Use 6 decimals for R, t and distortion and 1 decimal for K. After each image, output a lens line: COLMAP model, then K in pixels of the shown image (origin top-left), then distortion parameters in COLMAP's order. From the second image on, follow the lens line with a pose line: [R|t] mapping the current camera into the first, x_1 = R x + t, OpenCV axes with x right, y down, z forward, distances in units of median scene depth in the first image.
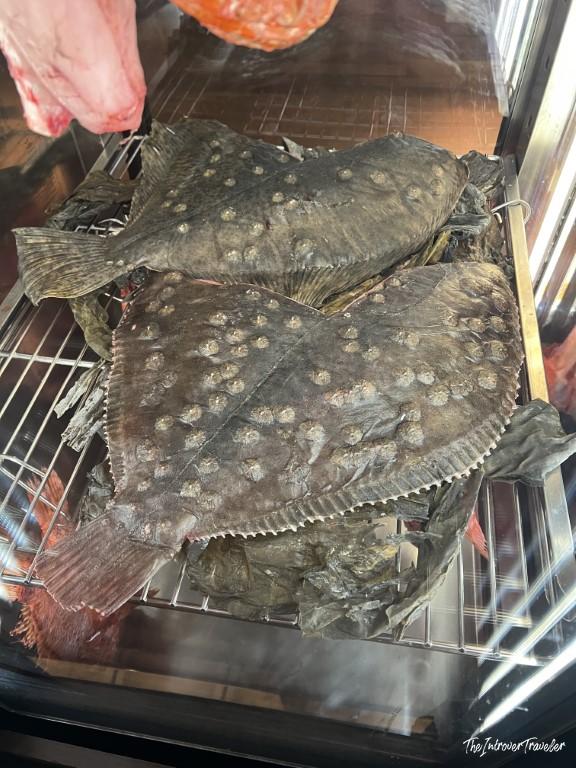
lens RADIAL K [[583.9, 0, 283.2], [0, 583.9, 386.4], [0, 0, 1]] dist [0.029343, -0.061244]
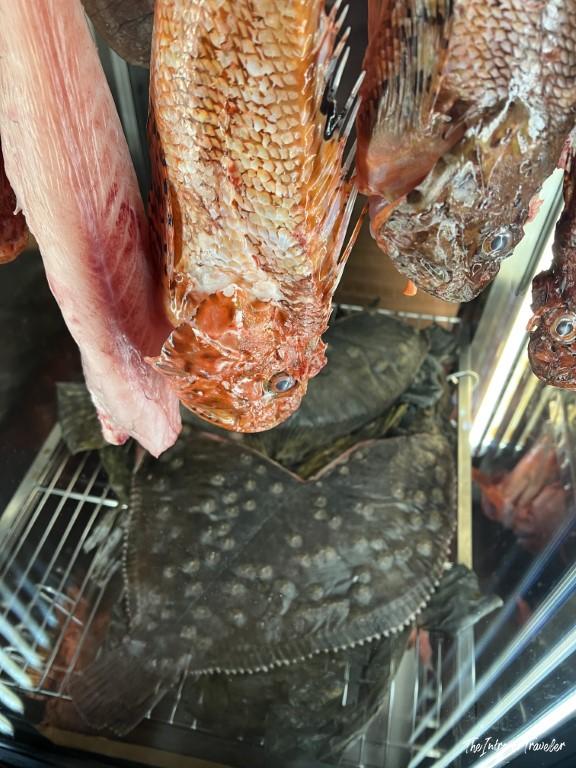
lens RADIAL K [[583.9, 0, 283.2], [0, 583.9, 386.4], [0, 0, 1]] dist [0.029343, -0.061244]
pose [[0.998414, 0.055706, 0.008101, 0.010413], [-0.055260, 0.997335, -0.047633, -0.293196], [-0.010733, 0.047110, 0.998832, -0.306683]]
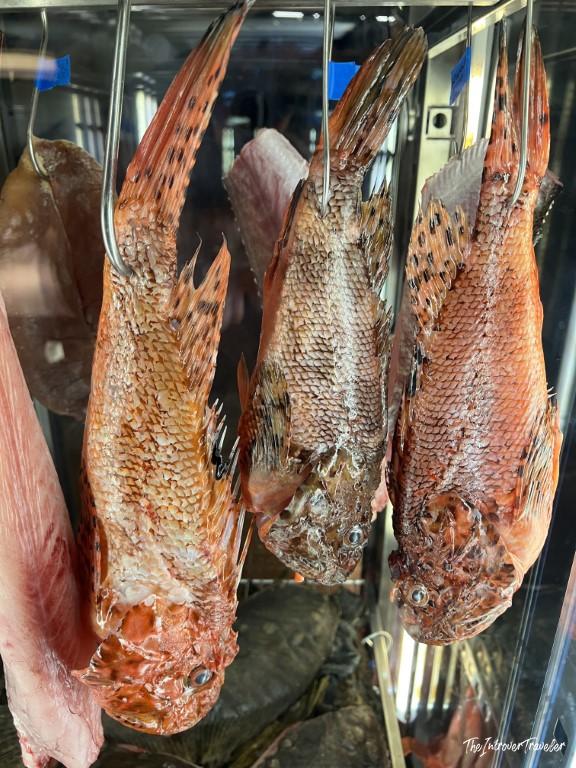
lens RADIAL K [[583.9, 0, 283.2], [0, 583.9, 386.4], [0, 0, 1]] dist [0.029343, -0.061244]
pose [[0.987866, -0.022400, 0.153685, 0.012272], [0.093025, 0.877742, -0.470017, -0.293404], [-0.124368, 0.478610, 0.869175, -0.478027]]
